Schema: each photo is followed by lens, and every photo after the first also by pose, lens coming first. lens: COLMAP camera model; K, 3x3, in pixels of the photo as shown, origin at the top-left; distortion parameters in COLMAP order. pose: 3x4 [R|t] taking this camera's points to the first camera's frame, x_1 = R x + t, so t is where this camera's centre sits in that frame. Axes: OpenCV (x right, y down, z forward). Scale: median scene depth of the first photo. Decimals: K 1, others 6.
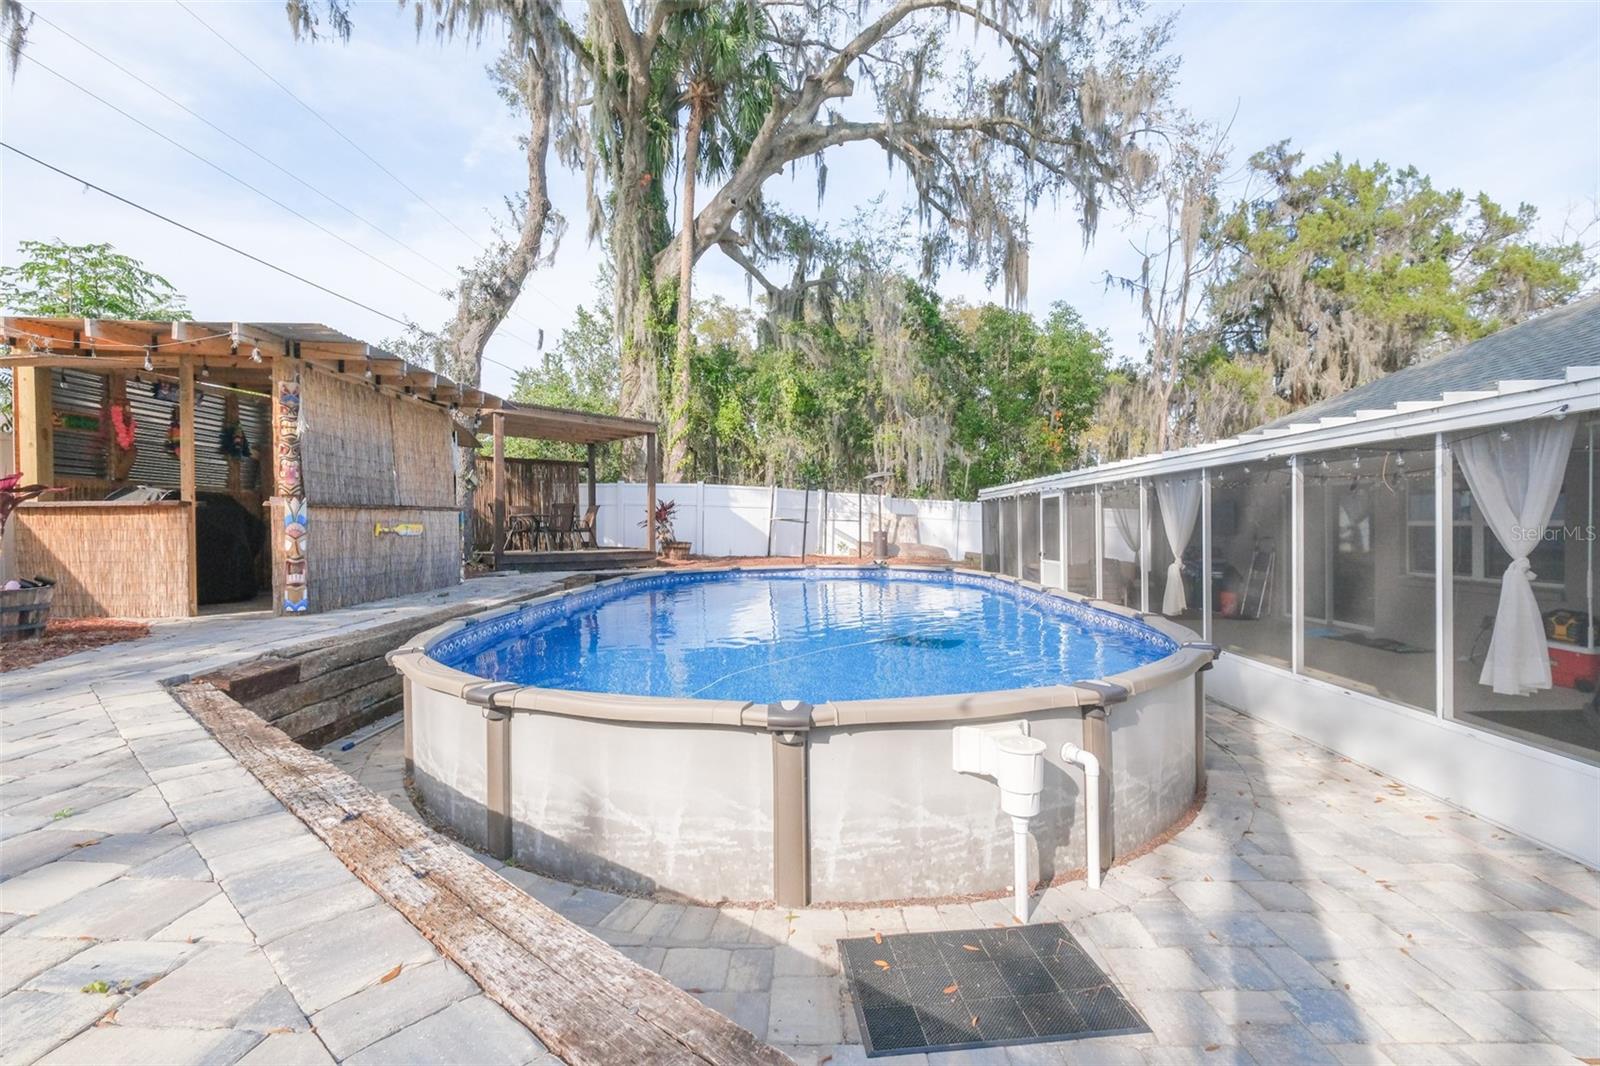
lens RADIAL K [[689.6, 0, 802.2], [0, 689.6, 525.3], [0, 0, 1]] dist [-0.008061, 0.001913]
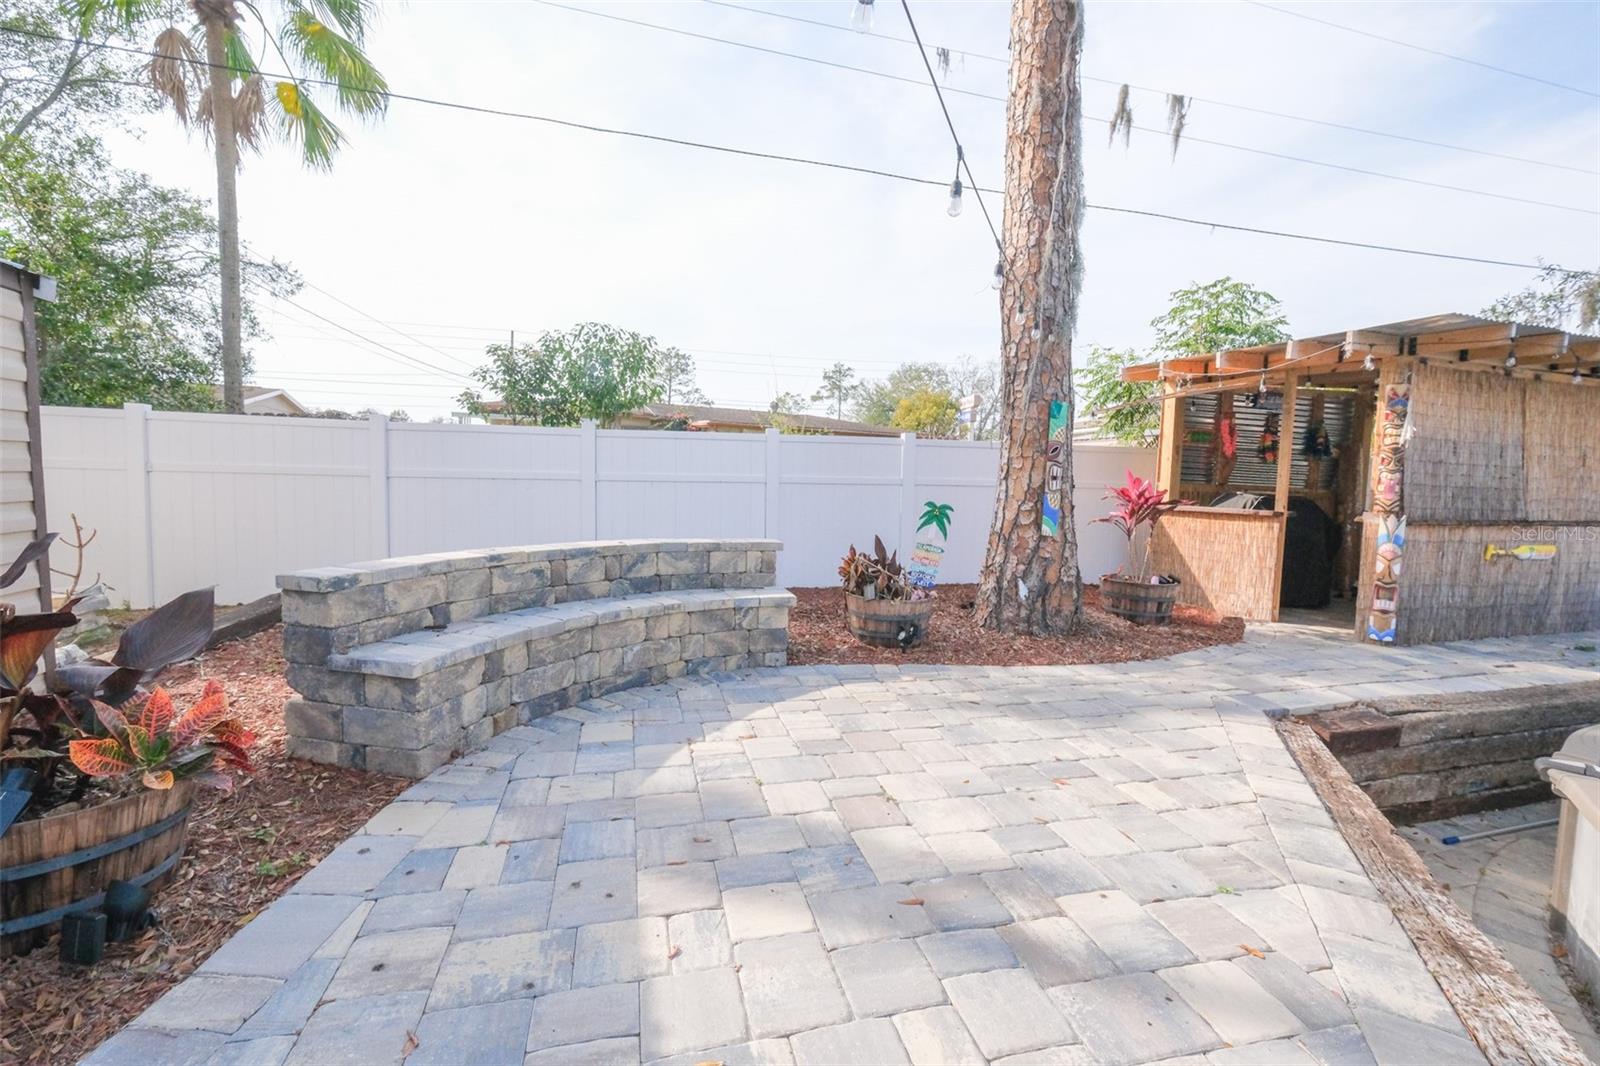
lens RADIAL K [[689.6, 0, 806.6], [0, 689.6, 531.5], [0, 0, 1]] dist [-0.008061, 0.001913]
pose [[0.269848, 0.085659, -0.959085, -0.081433], [-0.043254, 0.996108, 0.076796, -0.051022], [0.961931, 0.020761, 0.272502, 0.022598]]
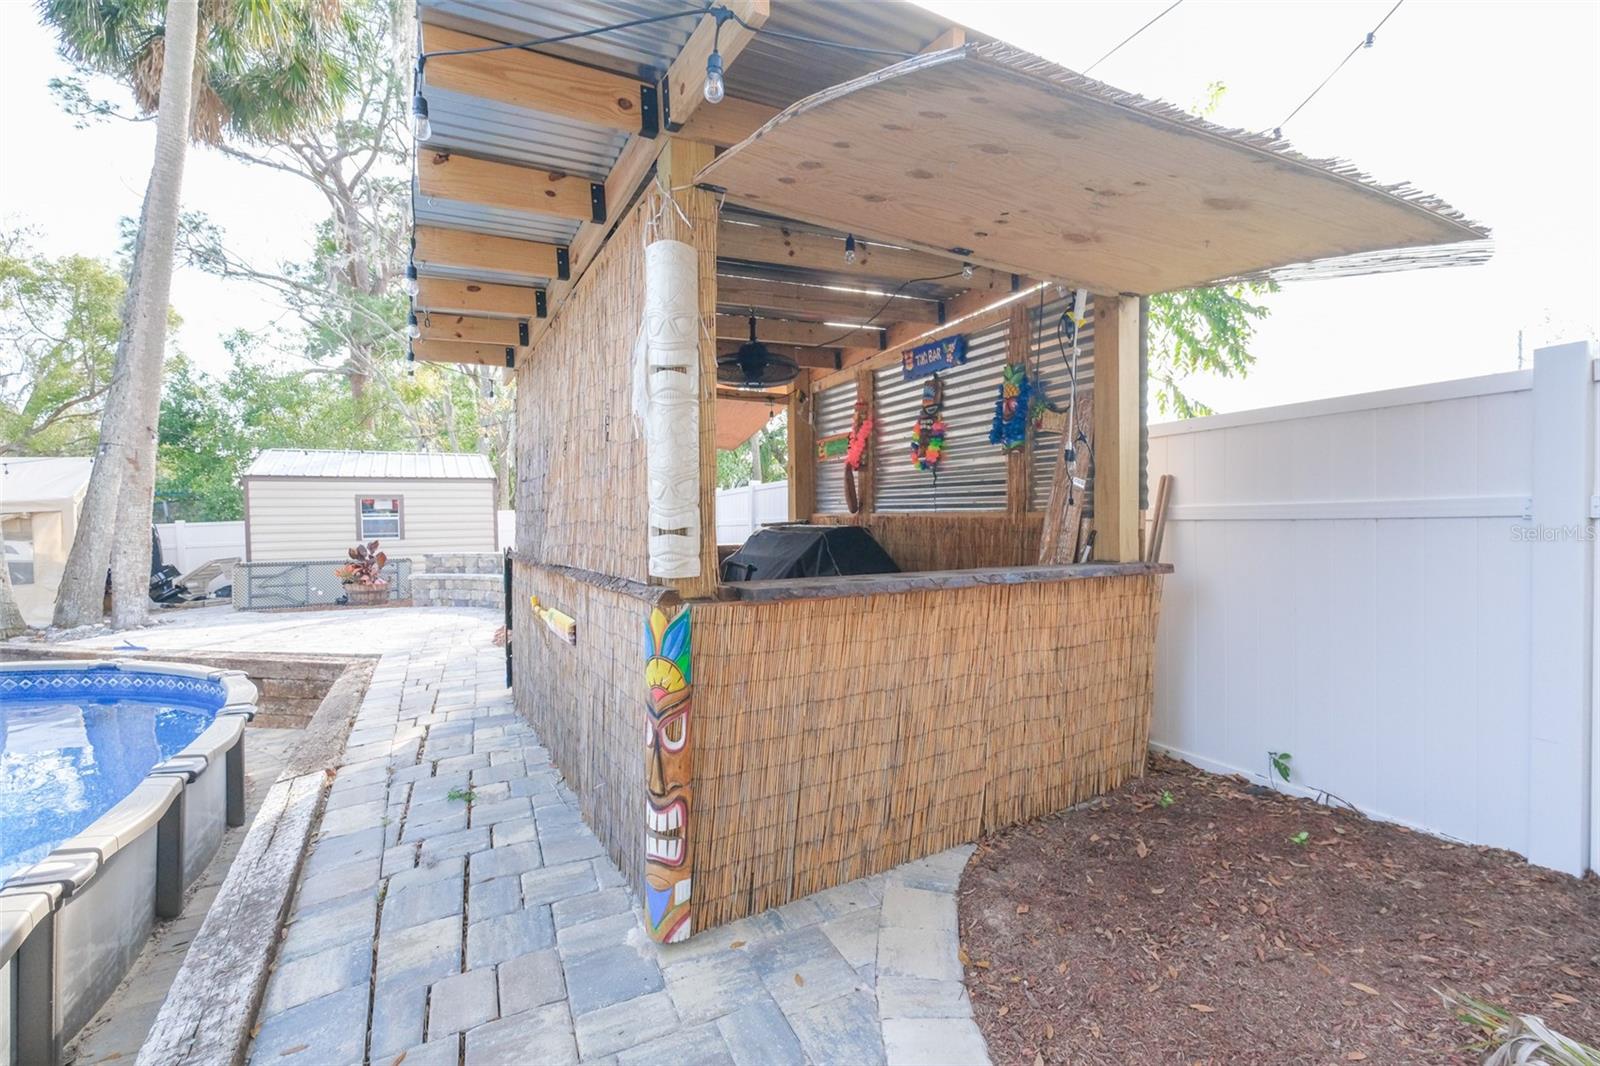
lens RADIAL K [[689.6, 0, 800.8], [0, 689.6, 525.2], [0, 0, 1]] dist [-0.008061, 0.001913]
pose [[-0.859426, 0.004203, -0.511243, -0.526408], [-0.004668, 0.999860, 0.016067, -0.078618], [0.511239, 0.016195, -0.859286, 1.866578]]
